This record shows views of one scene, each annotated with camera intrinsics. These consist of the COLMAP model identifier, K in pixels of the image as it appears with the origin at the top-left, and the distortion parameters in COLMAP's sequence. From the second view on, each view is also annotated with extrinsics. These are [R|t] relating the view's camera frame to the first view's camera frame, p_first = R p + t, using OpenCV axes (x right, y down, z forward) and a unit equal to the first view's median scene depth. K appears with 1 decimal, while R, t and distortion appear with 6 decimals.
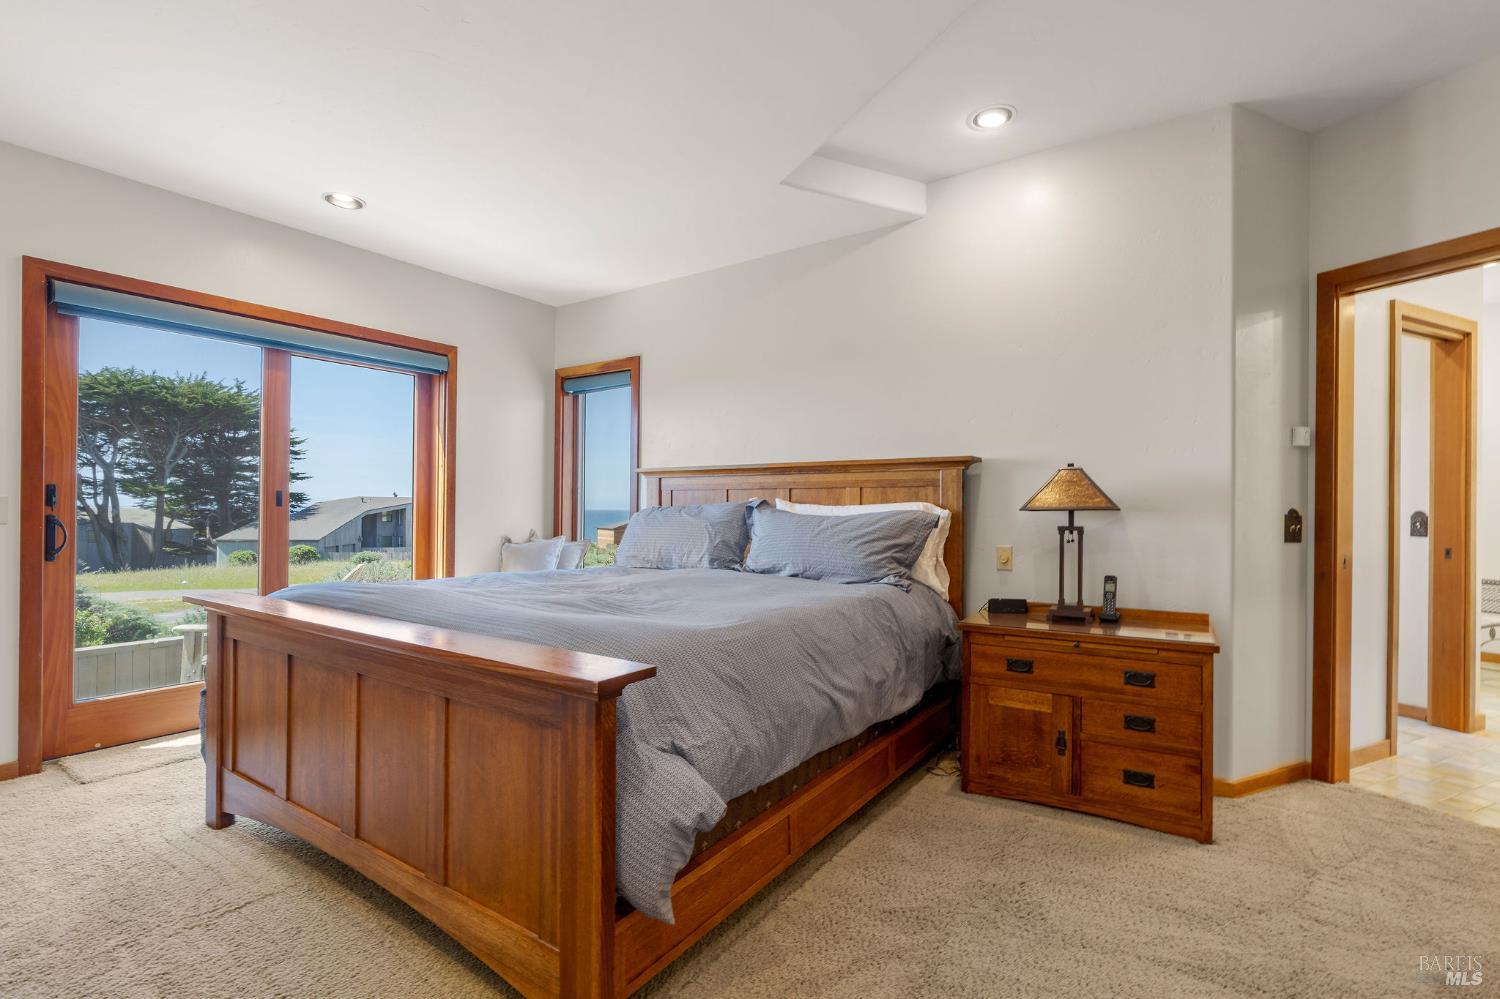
lens RADIAL K [[687.8, 0, 750.0], [0, 687.8, 499.5], [0, 0, 1]] dist [-0.000633, -0.000048]
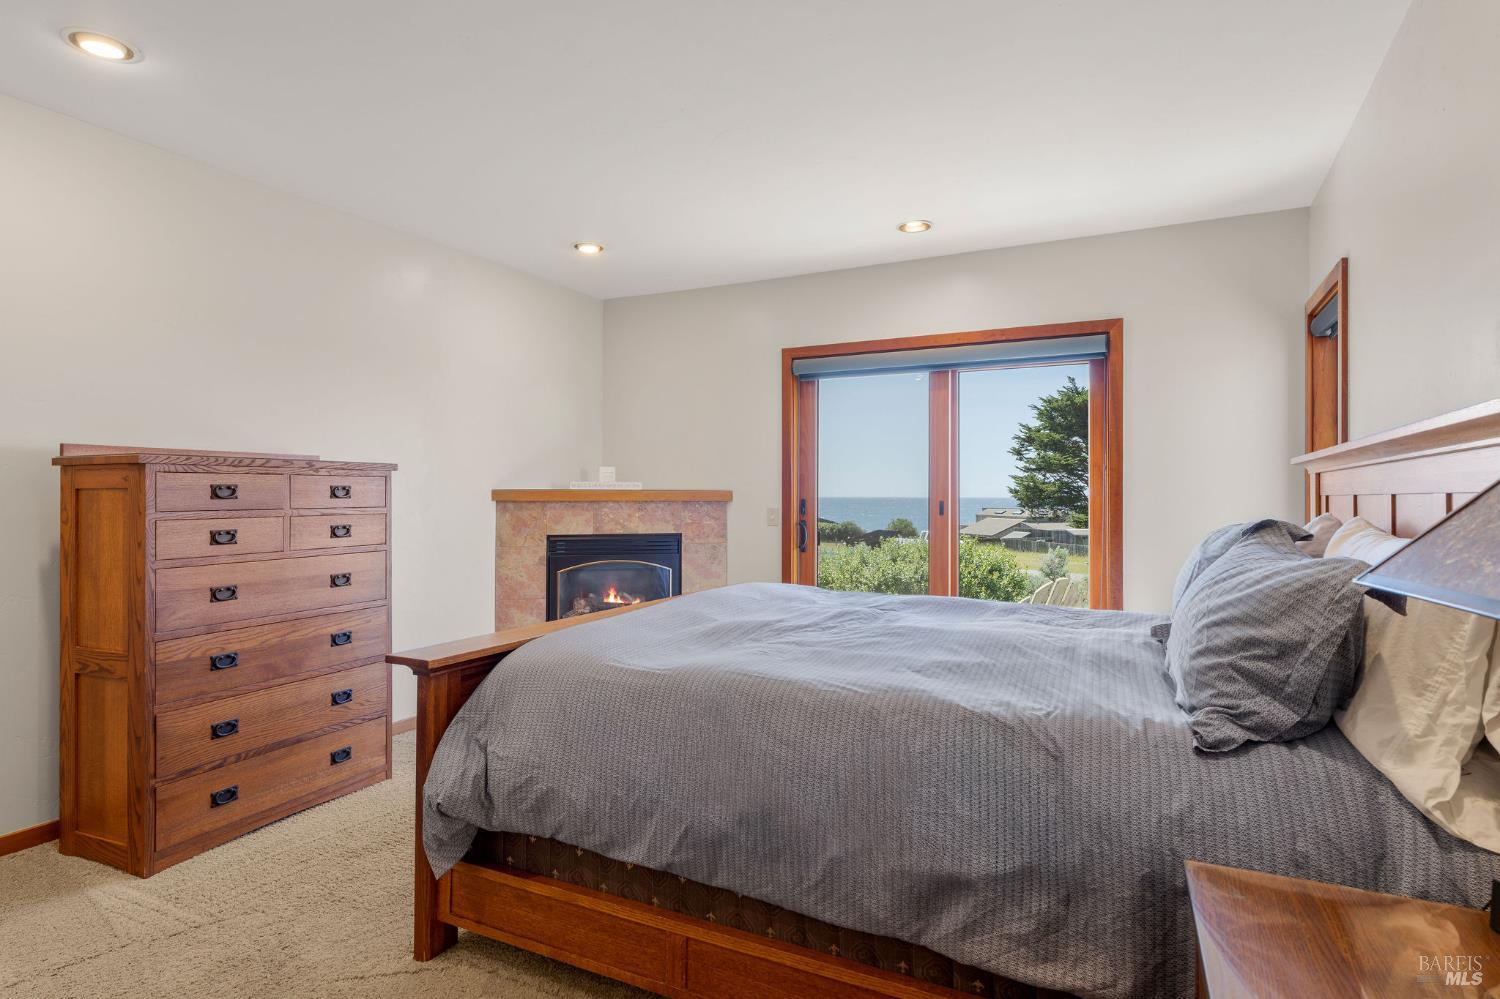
lens RADIAL K [[786.0, 0, 750.0], [0, 786.0, 499.5], [0, 0, 1]] dist [0.003247, 0.000102]
pose [[0.153240, -0.001395, -0.988188, 0.597175], [0.009335, 0.999956, 0.000036, -0.019593], [0.988145, -0.009230, 0.153246, 0.598568]]
